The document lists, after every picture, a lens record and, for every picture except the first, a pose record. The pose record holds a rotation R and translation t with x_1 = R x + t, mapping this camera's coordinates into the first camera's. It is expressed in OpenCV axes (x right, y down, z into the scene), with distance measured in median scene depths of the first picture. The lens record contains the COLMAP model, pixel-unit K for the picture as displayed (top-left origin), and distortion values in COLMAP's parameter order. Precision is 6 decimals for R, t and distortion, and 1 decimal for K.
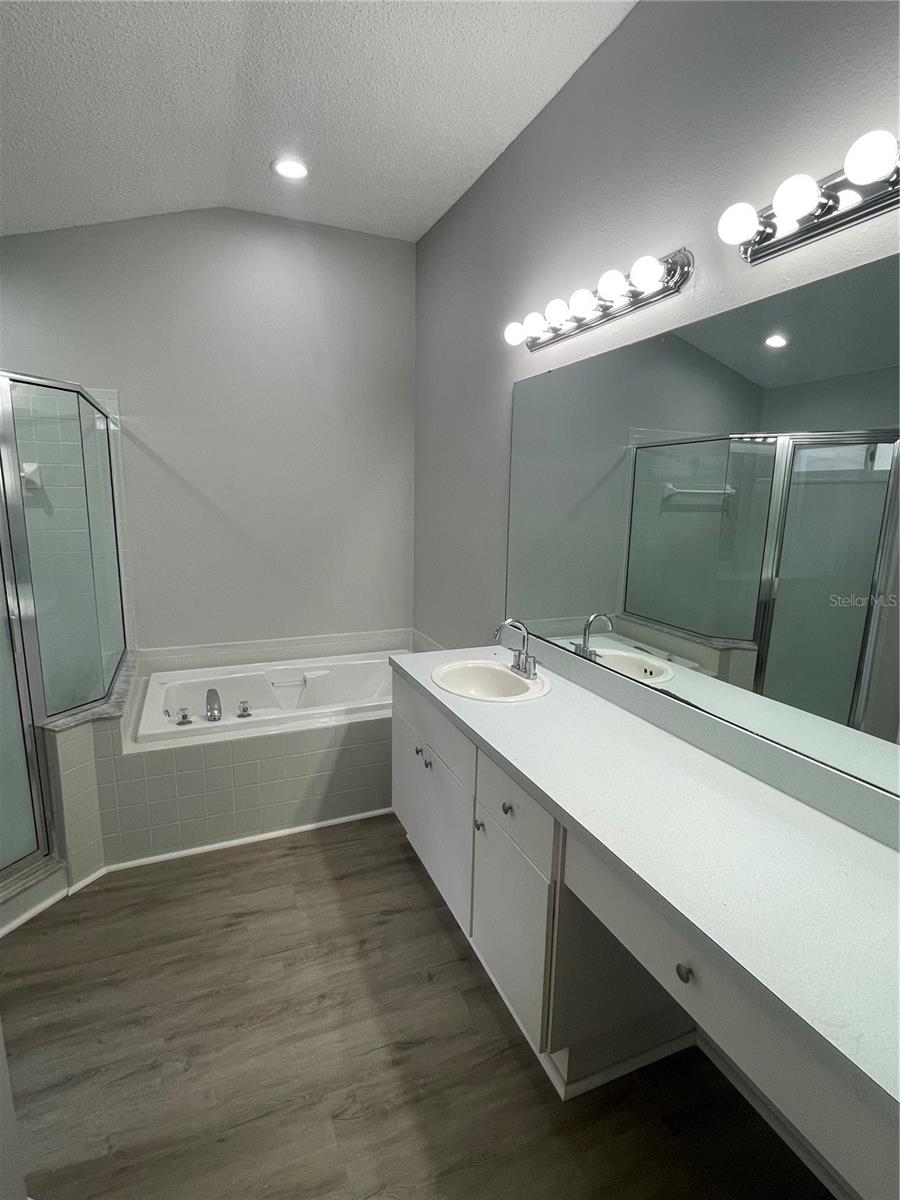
lens RADIAL K [[592.7, 0, 446.1], [0, 592.7, 602.1], [0, 0, 1]] dist [0.003425, -0.000633]
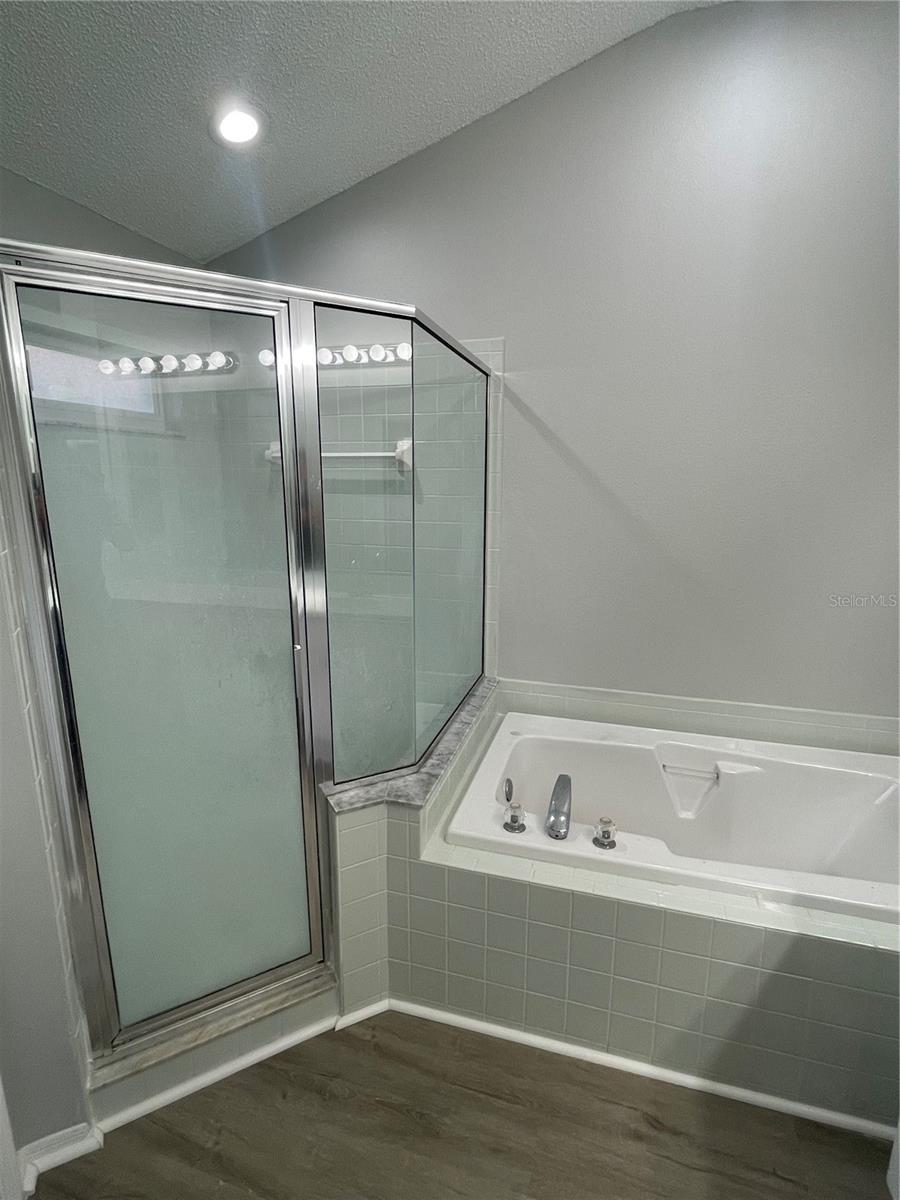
lens RADIAL K [[592.7, 0, 448.5], [0, 592.7, 600.4], [0, 0, 1]] dist [0.003425, -0.000633]
pose [[0.775444, 0.118968, -0.620108, -0.122933], [-0.110142, 0.992519, 0.052683, -0.070335], [0.621736, 0.027447, 0.782746, 0.439942]]
